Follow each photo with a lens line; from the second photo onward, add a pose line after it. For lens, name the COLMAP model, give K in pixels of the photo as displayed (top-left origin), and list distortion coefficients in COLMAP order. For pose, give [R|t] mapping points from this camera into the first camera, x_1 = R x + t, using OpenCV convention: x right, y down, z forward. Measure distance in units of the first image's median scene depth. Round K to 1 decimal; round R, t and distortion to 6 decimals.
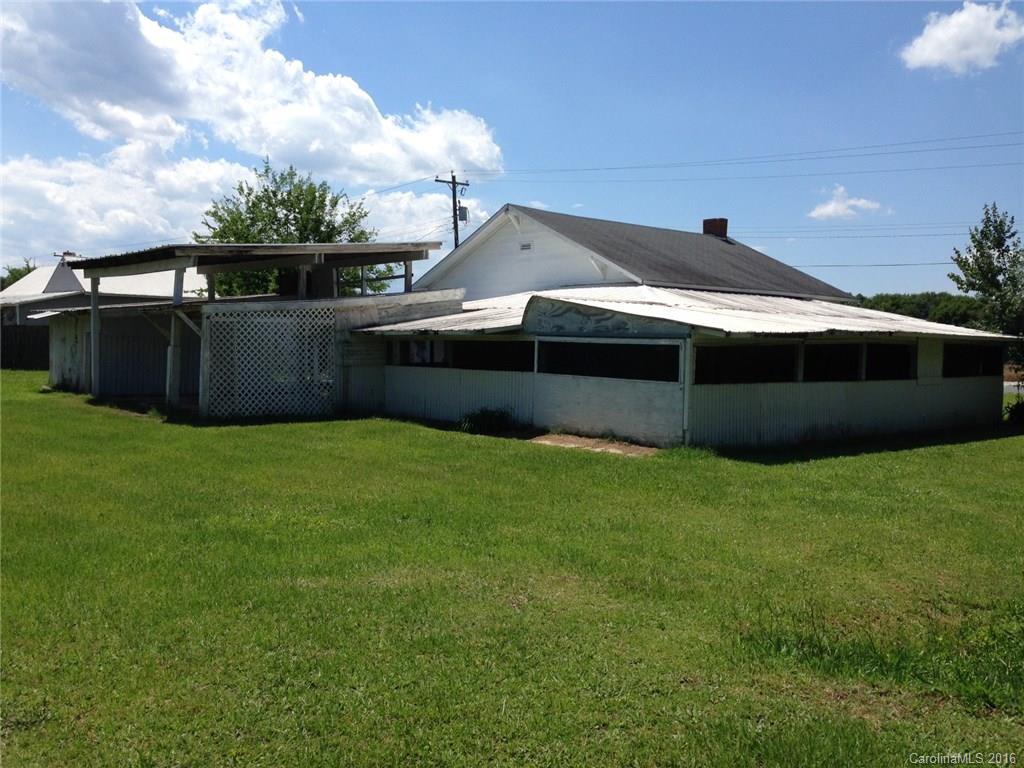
lens RADIAL K [[968.4, 0, 514.7], [0, 968.4, 377.3], [0, 0, 1]] dist [0.081407, 0.000000]
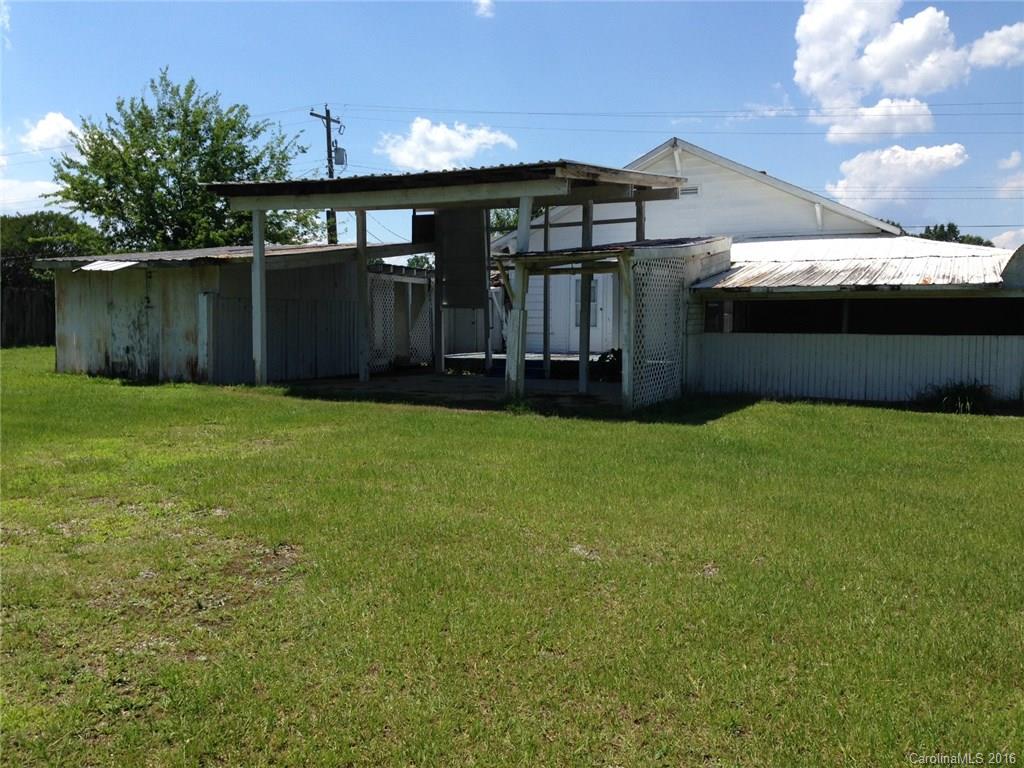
lens RADIAL K [[968.4, 0, 504.7], [0, 968.4, 390.1], [0, 0, 1]] dist [0.081407, 0.000000]
pose [[0.927625, -0.034717, 0.371896, -0.464317], [0.017216, 0.998587, 0.050277, -0.006140], [-0.373116, -0.040236, 0.926912, 0.265324]]
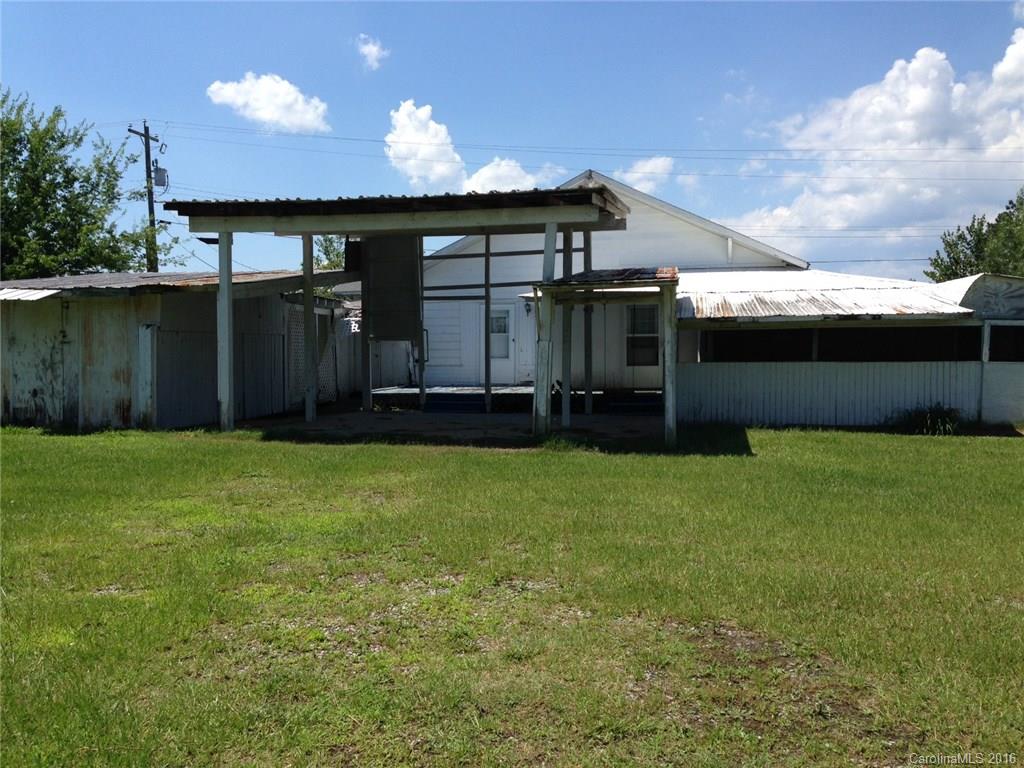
lens RADIAL K [[968.4, 0, 513.5], [0, 968.4, 383.8], [0, 0, 1]] dist [0.081407, 0.000000]
pose [[0.805424, -0.038220, 0.591465, -0.568399], [0.034089, 0.999254, 0.018151, -0.010730], [-0.591717, 0.005544, 0.806126, 0.358374]]
